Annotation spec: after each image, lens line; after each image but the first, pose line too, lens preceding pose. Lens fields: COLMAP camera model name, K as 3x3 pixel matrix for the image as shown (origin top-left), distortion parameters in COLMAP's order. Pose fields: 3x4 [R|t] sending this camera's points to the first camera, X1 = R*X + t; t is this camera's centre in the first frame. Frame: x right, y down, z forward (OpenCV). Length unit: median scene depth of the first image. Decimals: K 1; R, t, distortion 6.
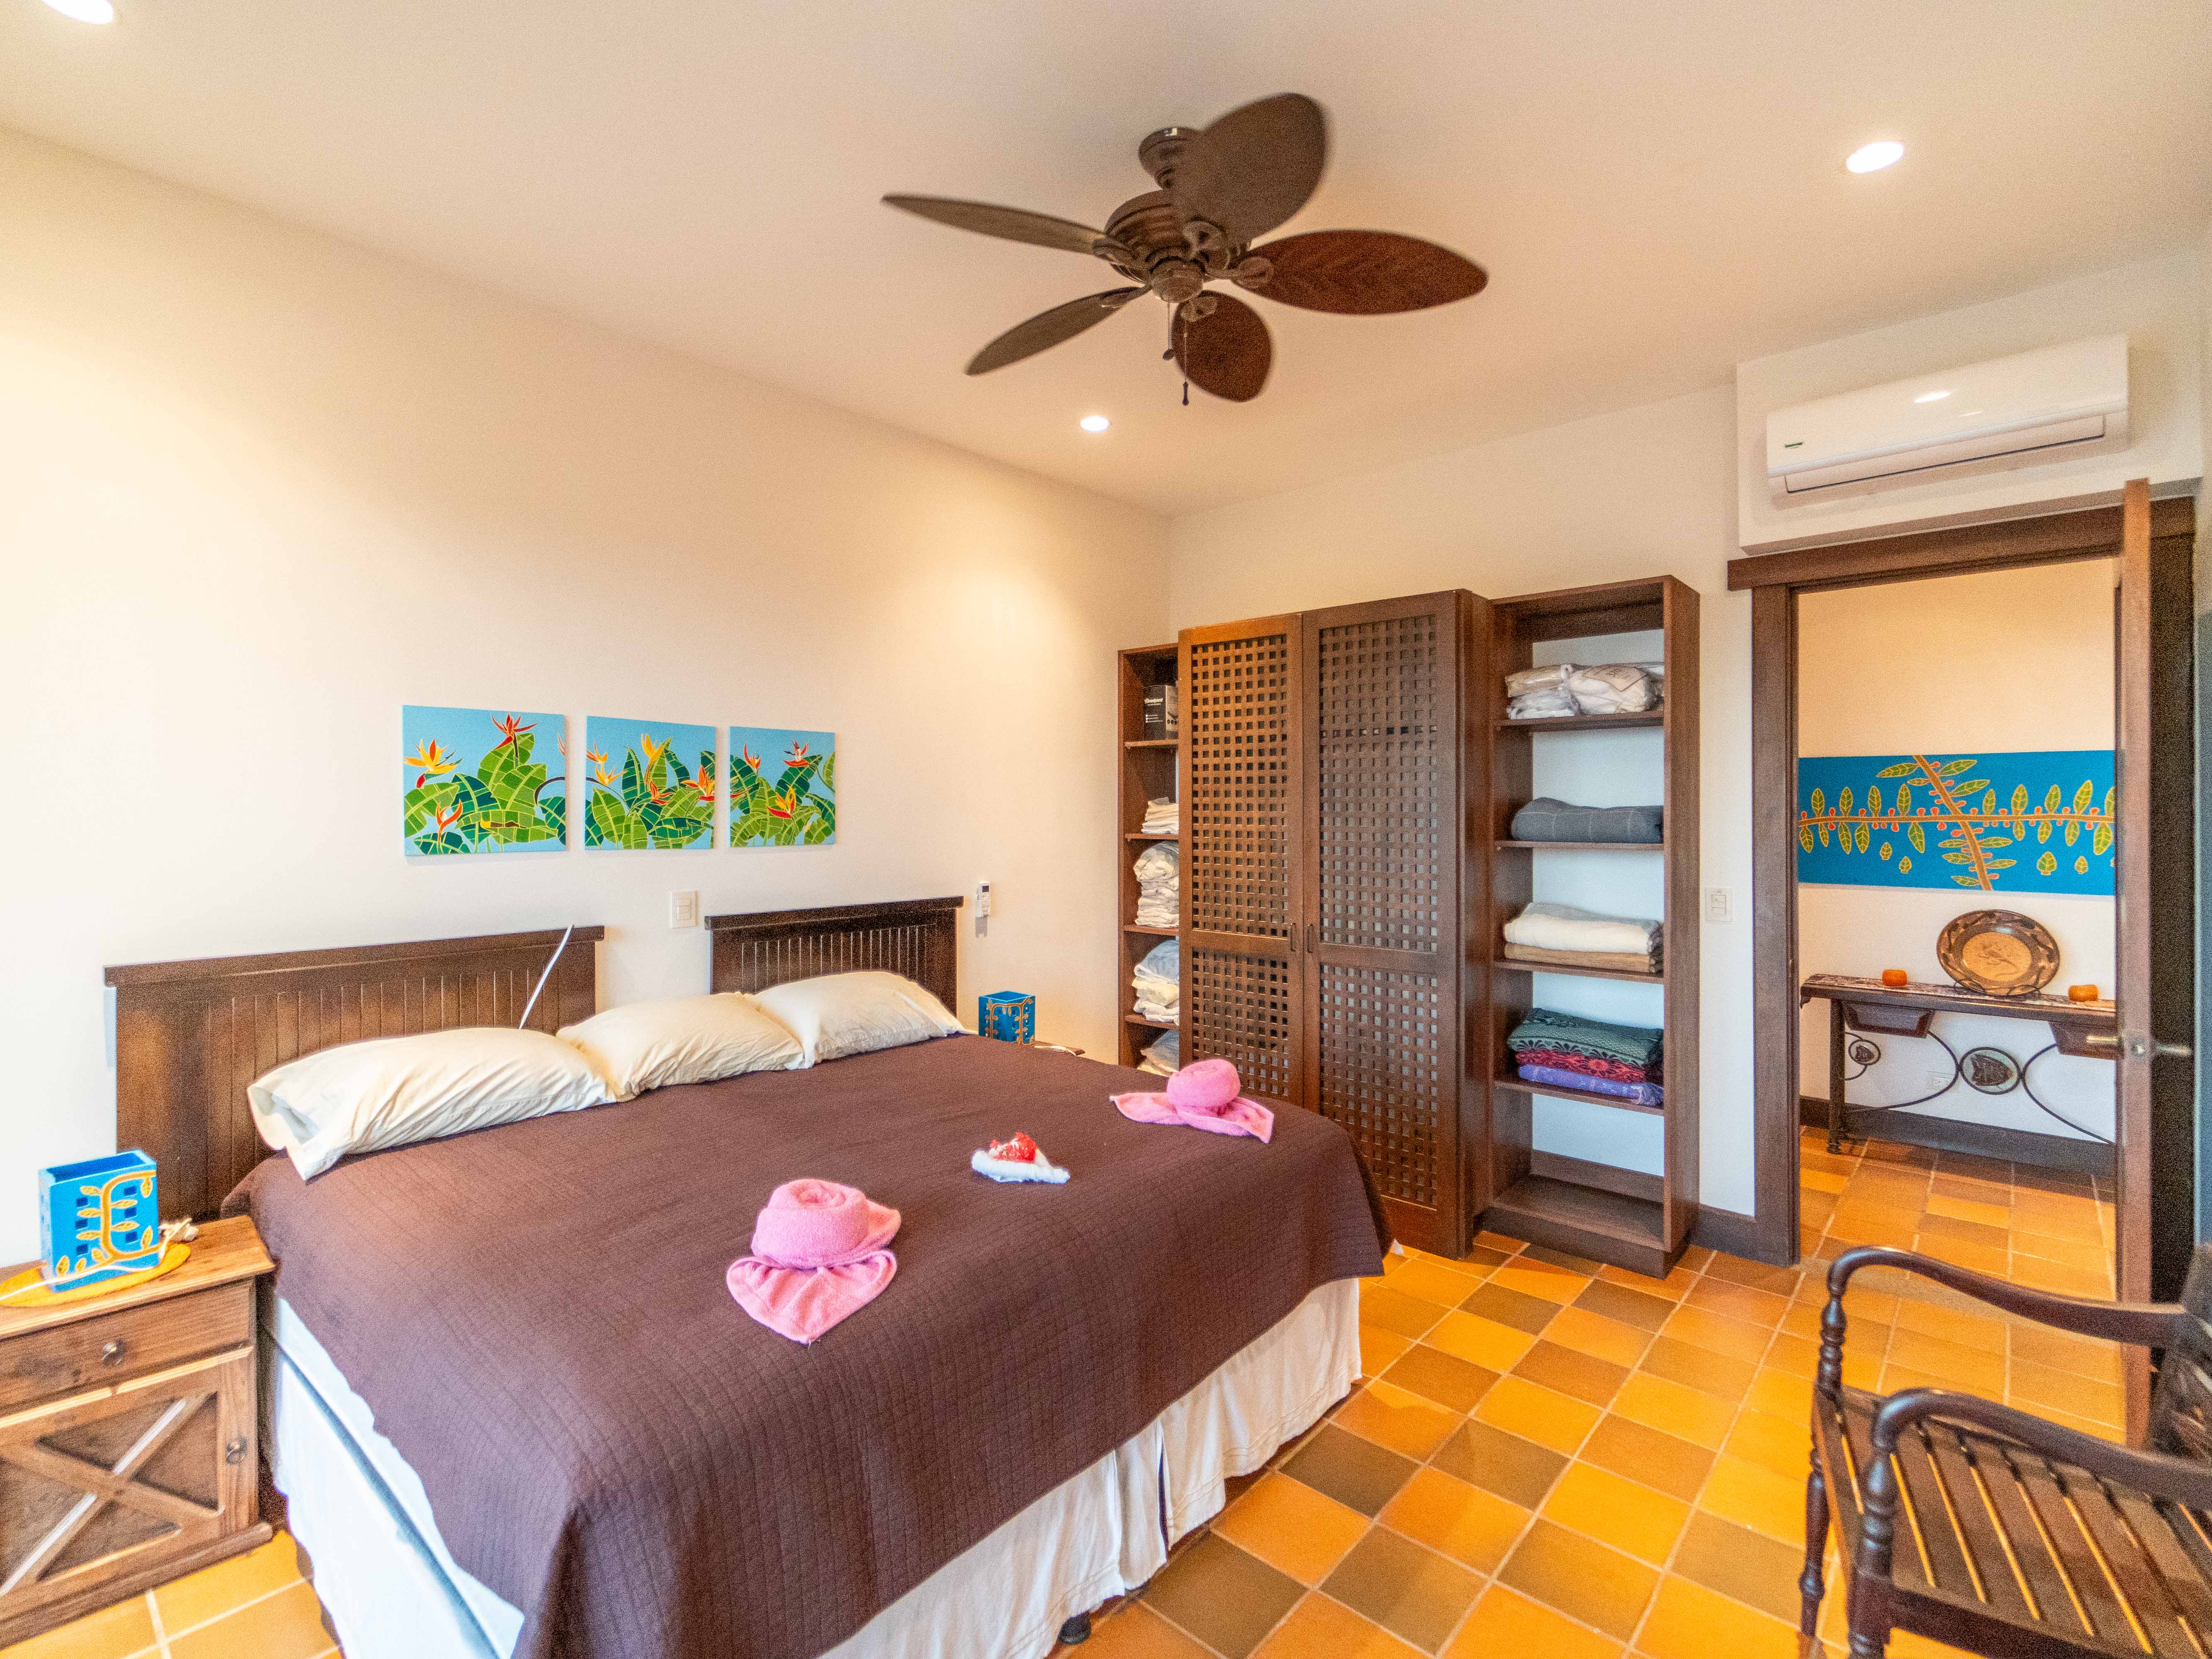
lens RADIAL K [[1035.0, 0, 1105.1], [0, 1035.0, 816.8], [0, 0, 1]] dist [0.006893, -0.004314]
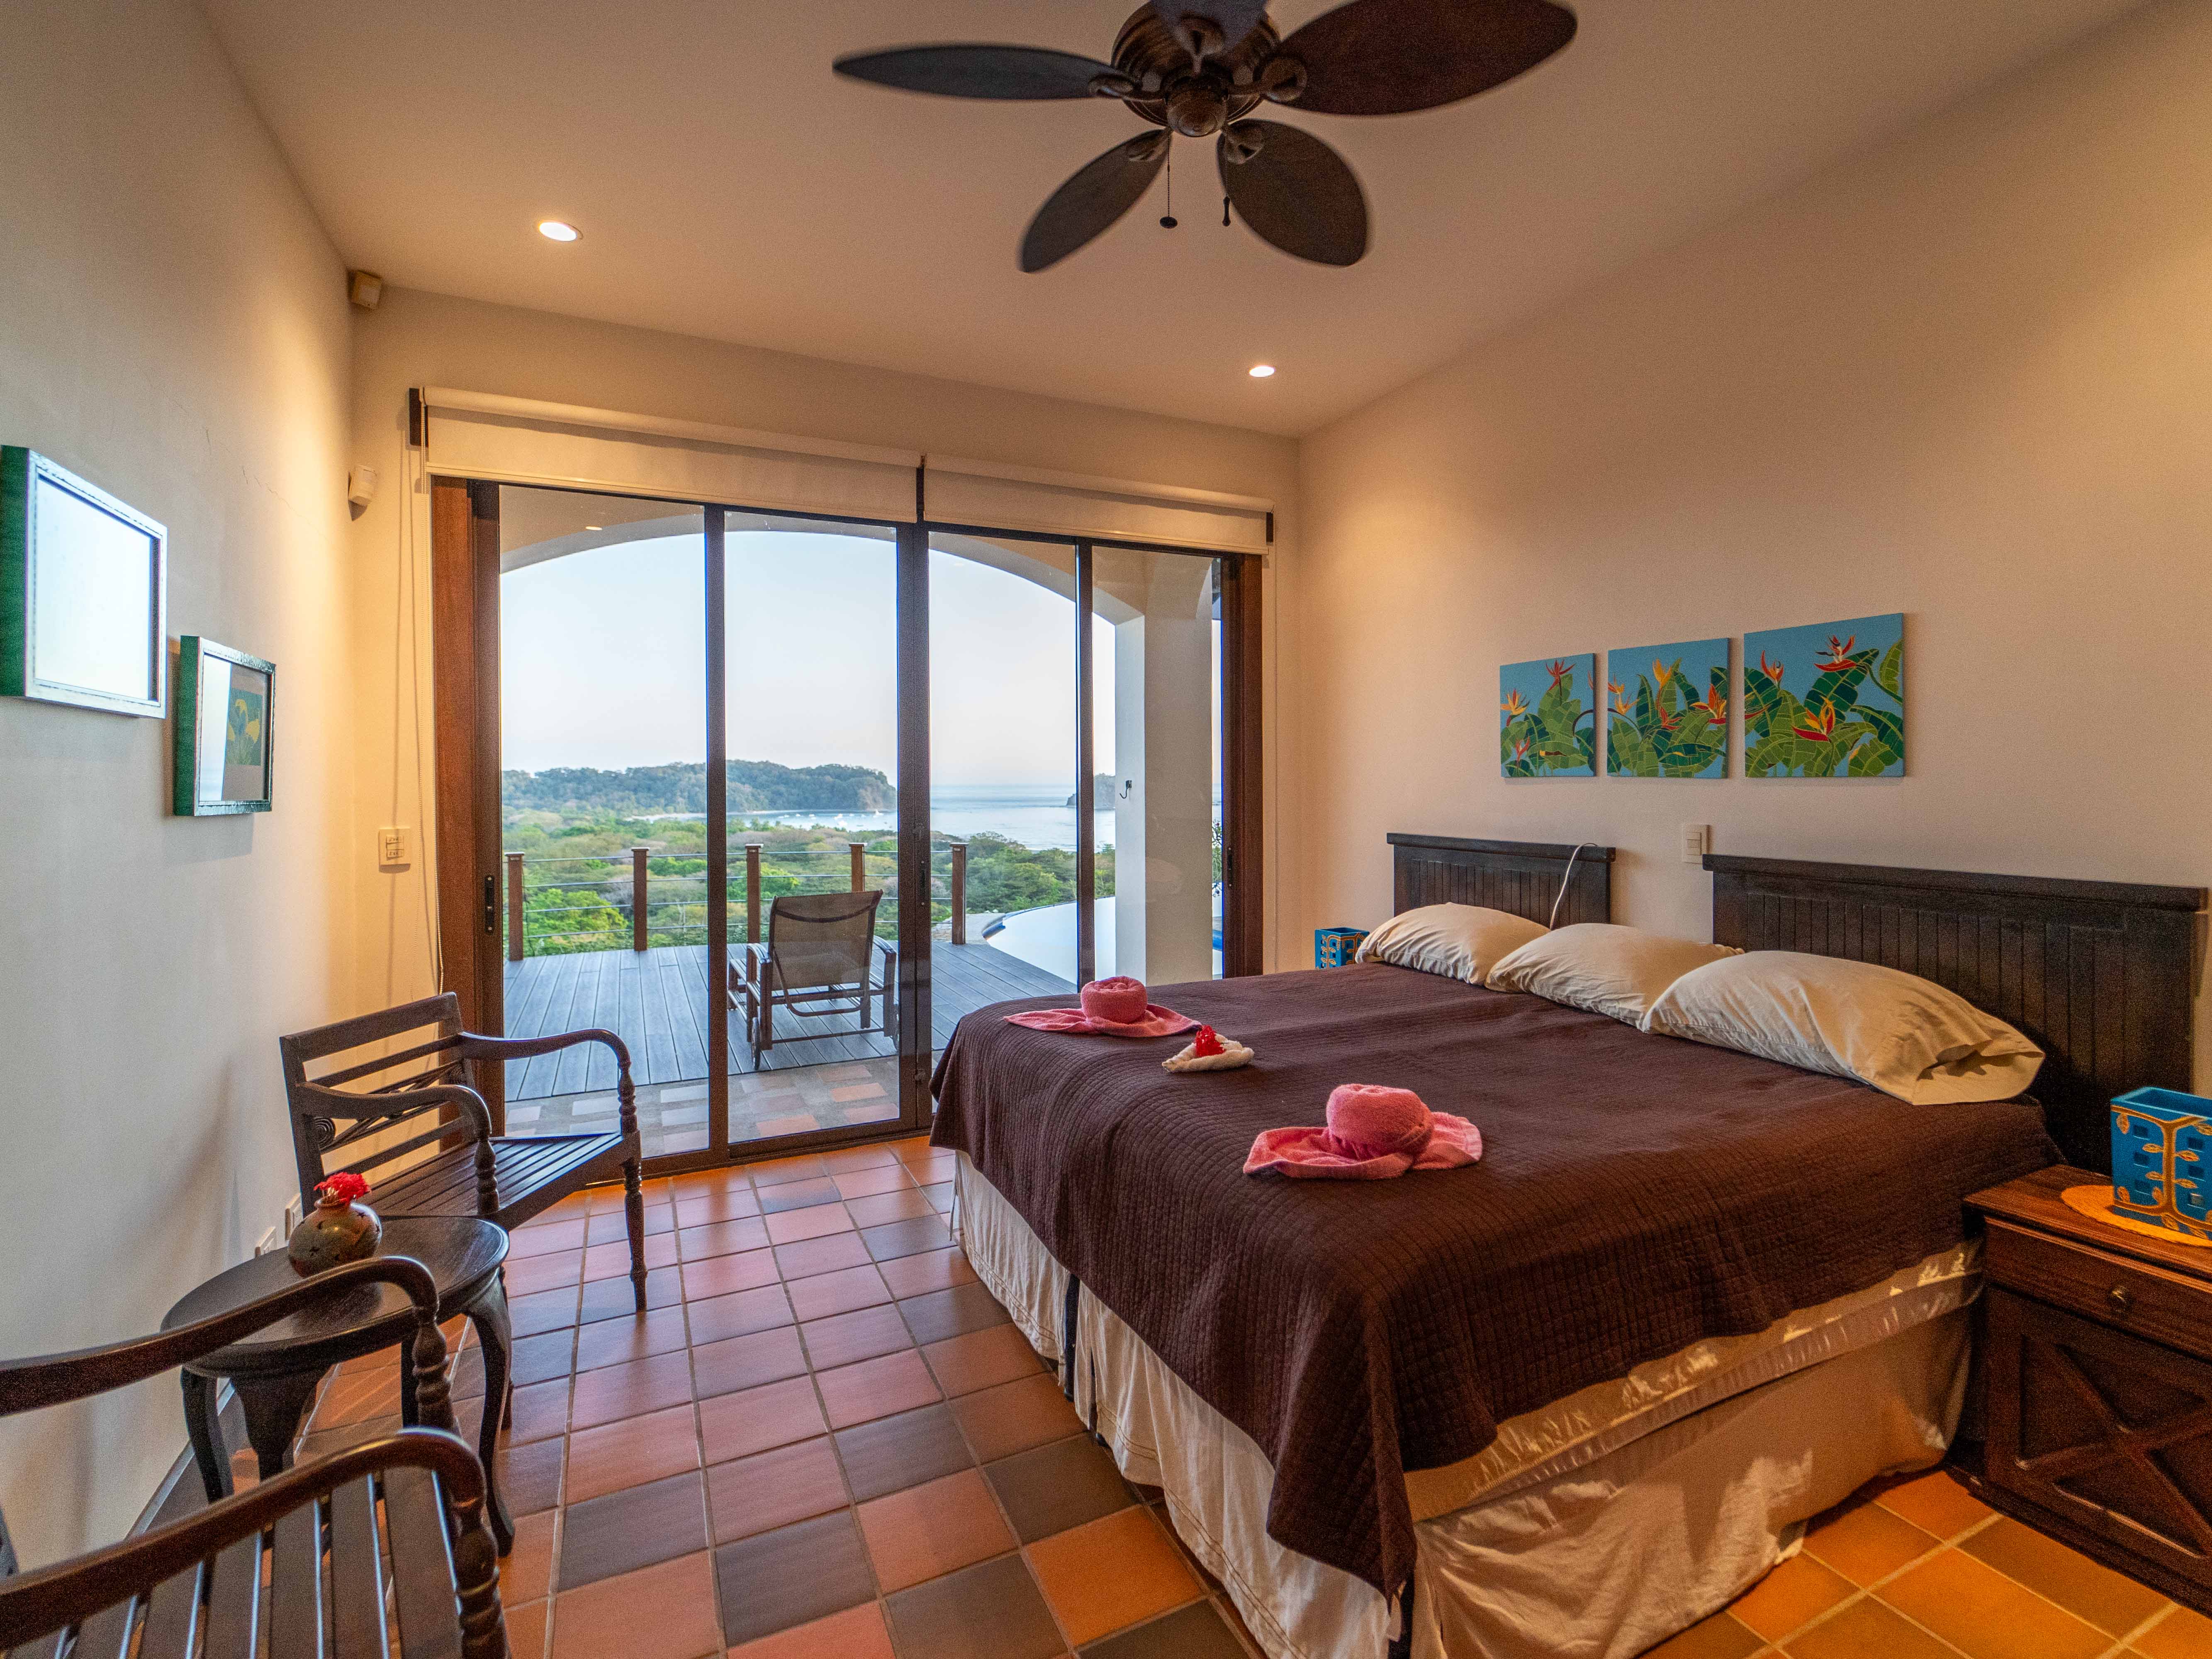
lens RADIAL K [[1035.0, 0, 1131.5], [0, 1035.0, 786.6], [0, 0, 1]] dist [0.006893, -0.004314]
pose [[-0.382175, 0.013221, -0.923995, 0.637502], [0.001663, 0.999906, 0.013619, 0.025596], [0.924088, 0.003669, -0.382161, 0.899868]]
